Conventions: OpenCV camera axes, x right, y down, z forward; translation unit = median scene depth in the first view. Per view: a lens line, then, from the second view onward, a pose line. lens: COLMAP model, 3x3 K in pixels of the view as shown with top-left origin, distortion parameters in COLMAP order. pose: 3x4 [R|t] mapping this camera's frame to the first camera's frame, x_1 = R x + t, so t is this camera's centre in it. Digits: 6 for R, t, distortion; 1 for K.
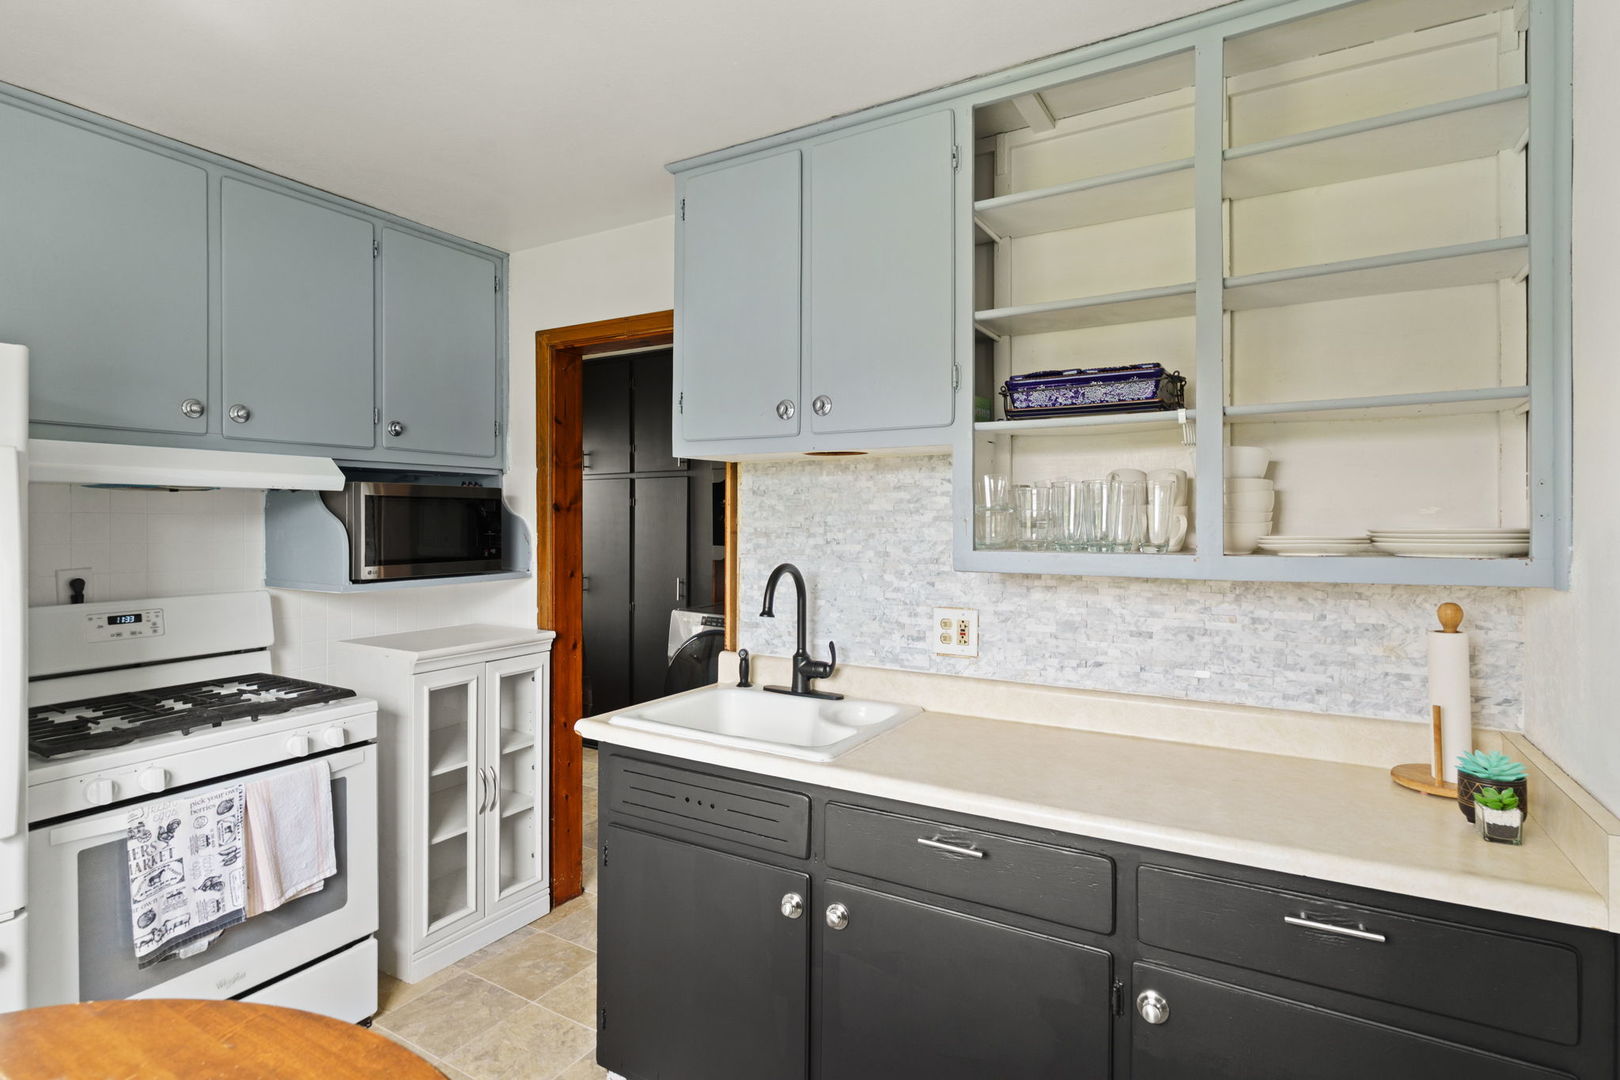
lens RADIAL K [[830.0, 0, 826.0], [0, 830.0, 518.9], [0, 0, 1]] dist [0.000370, 0.001234]
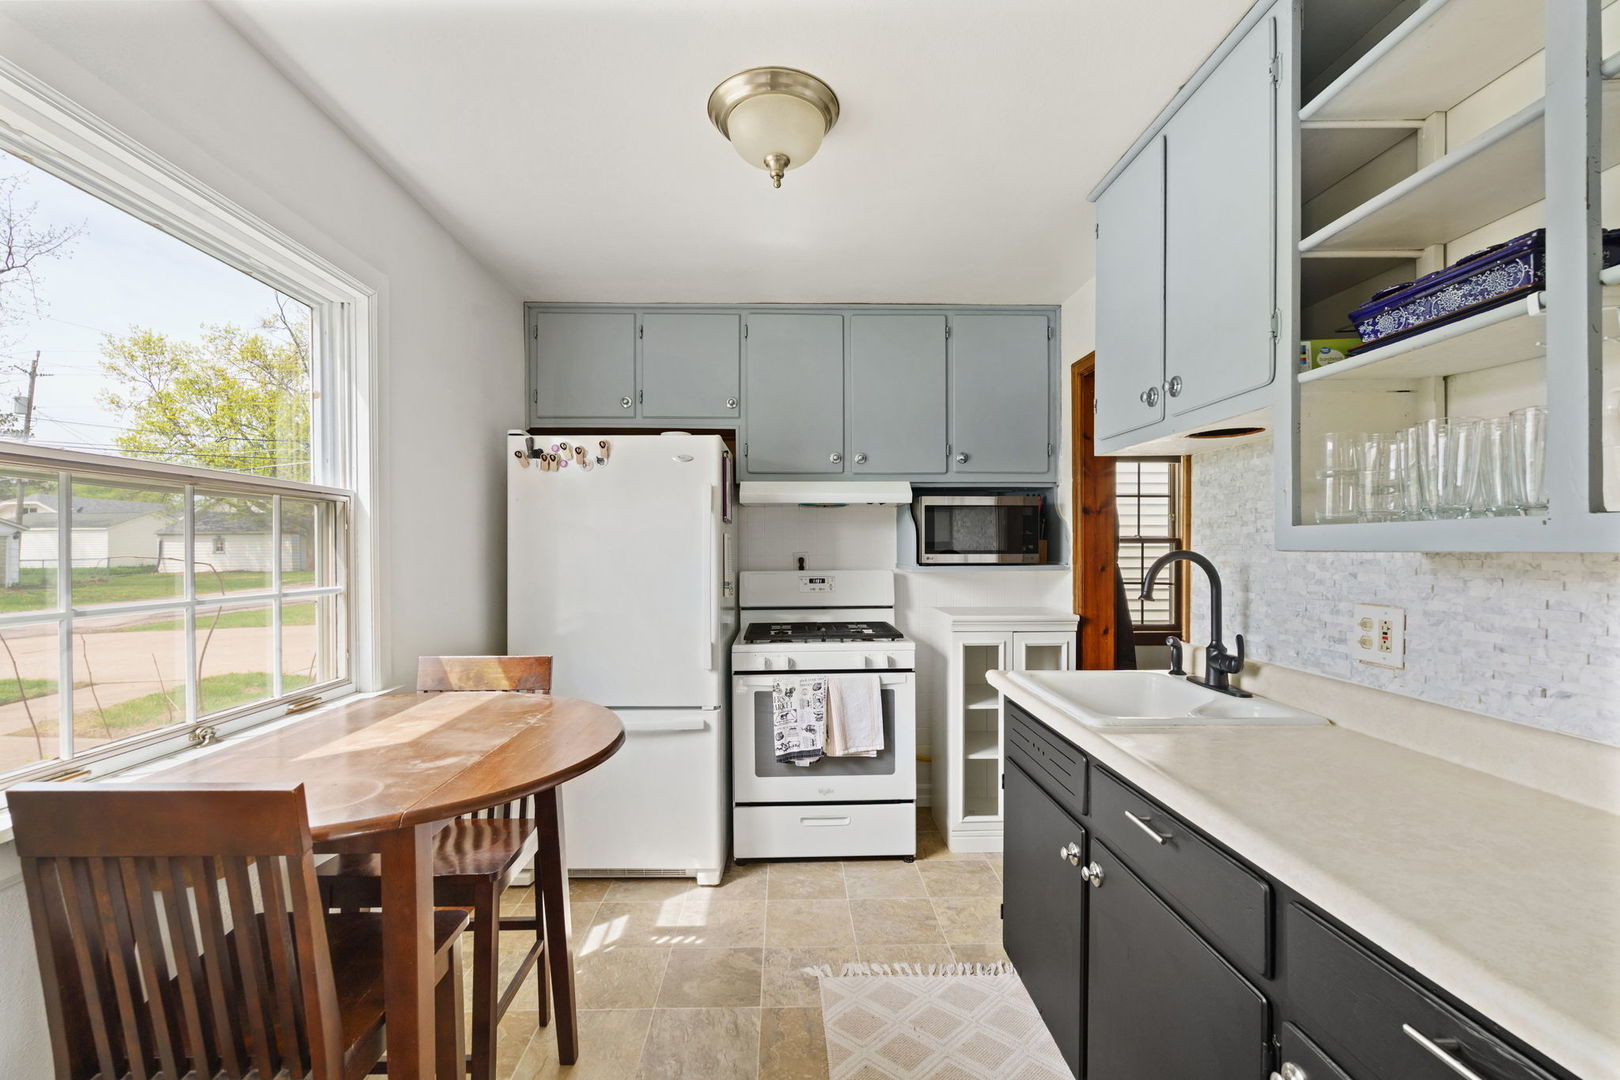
lens RADIAL K [[728.7, 0, 798.4], [0, 728.7, 548.1], [0, 0, 1]] dist [0.001951, 0.000667]
pose [[0.521213, -0.000882, -0.853426, 0.468046], [0.003198, 0.999994, 0.000920, 0.050110], [0.853420, -0.003208, 0.521213, 0.156652]]
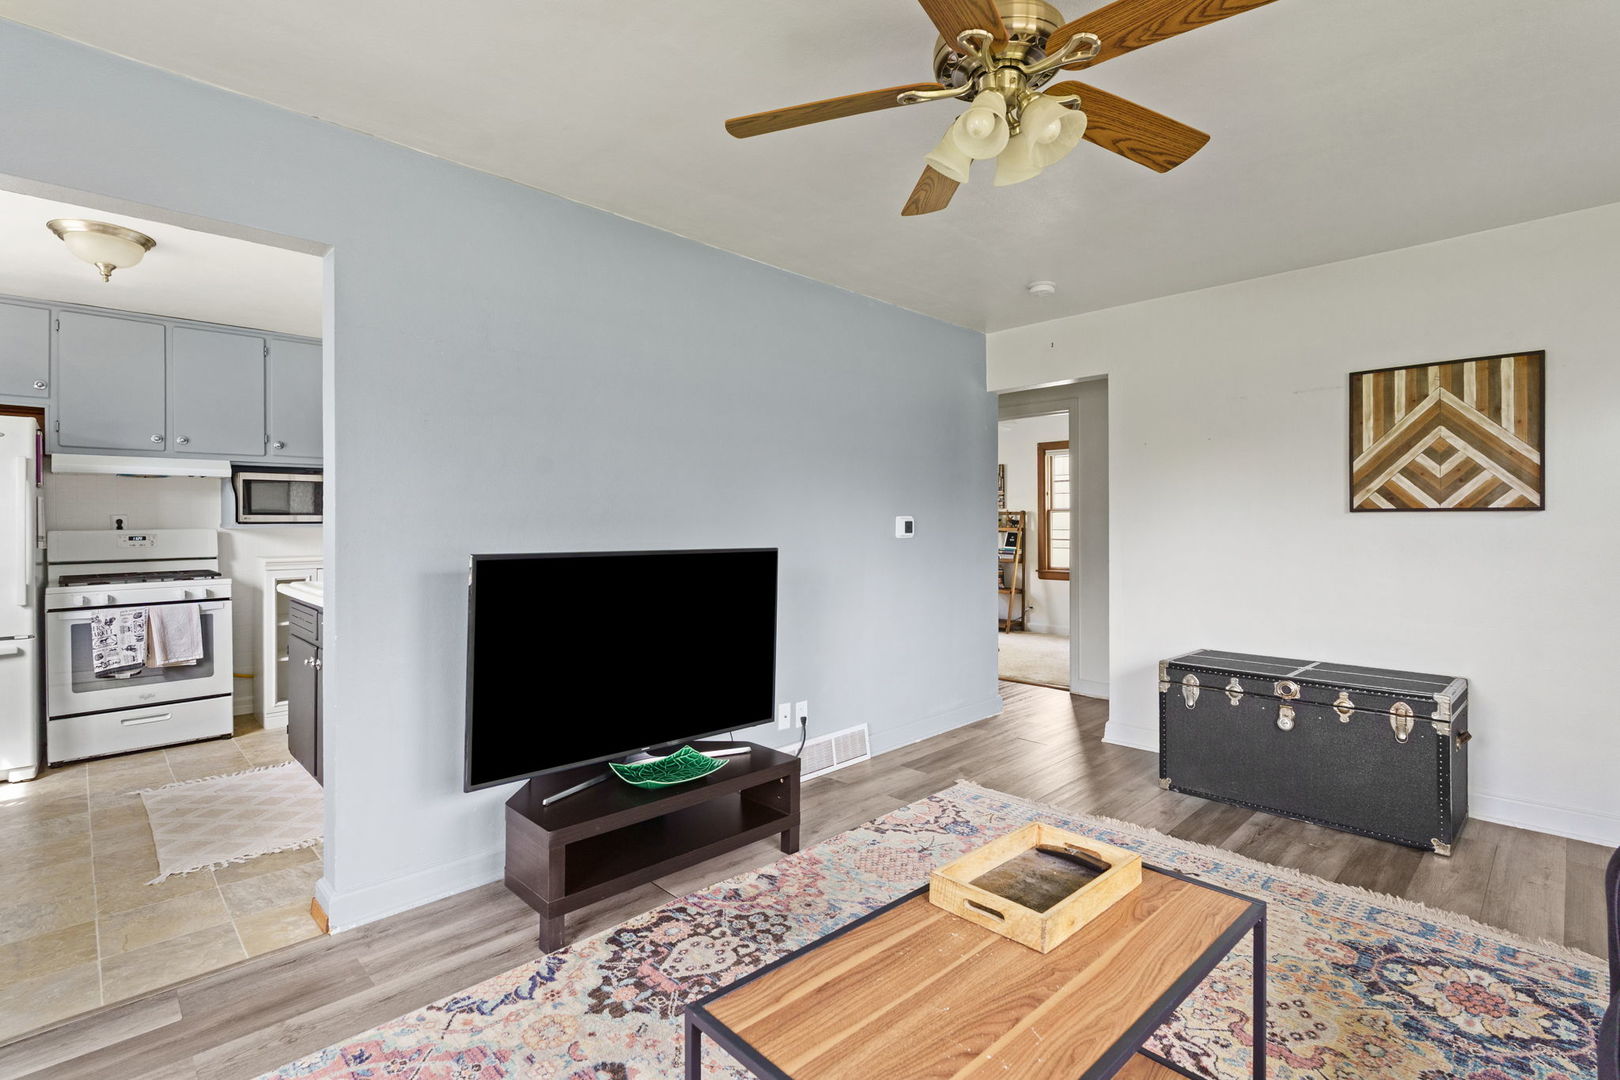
lens RADIAL K [[763.2, 0, 798.9], [0, 763.2, 519.3], [0, 0, 1]] dist [0.001507, -0.001024]
pose [[0.960617, -0.006710, -0.277793, 1.350794], [0.006550, 0.999977, -0.001504, 0.087123], [0.277797, -0.000375, 0.960640, -0.418966]]
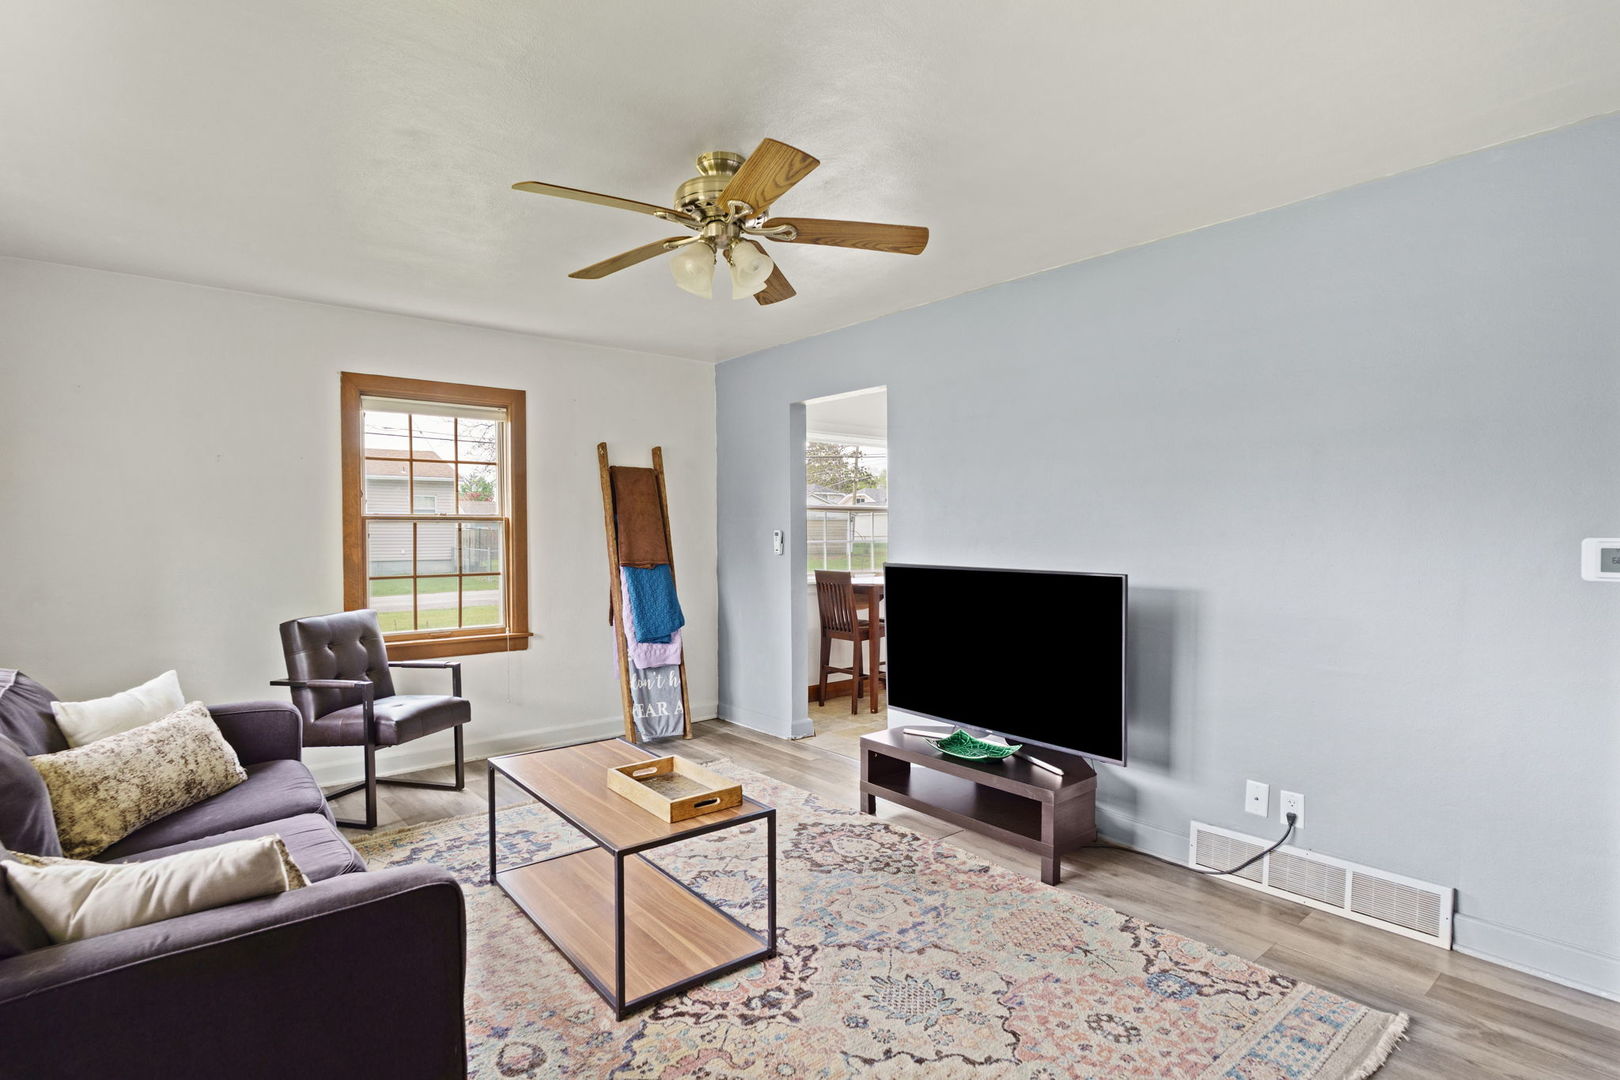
lens RADIAL K [[830.0, 0, 811.6], [0, 830.0, 547.1], [0, 0, 1]] dist [0.000370, 0.001234]
pose [[-0.358154, 0.012271, -0.933582, 2.440362], [0.004577, 0.999925, 0.011387, 0.072442], [0.933651, -0.000195, -0.358183, 1.001879]]
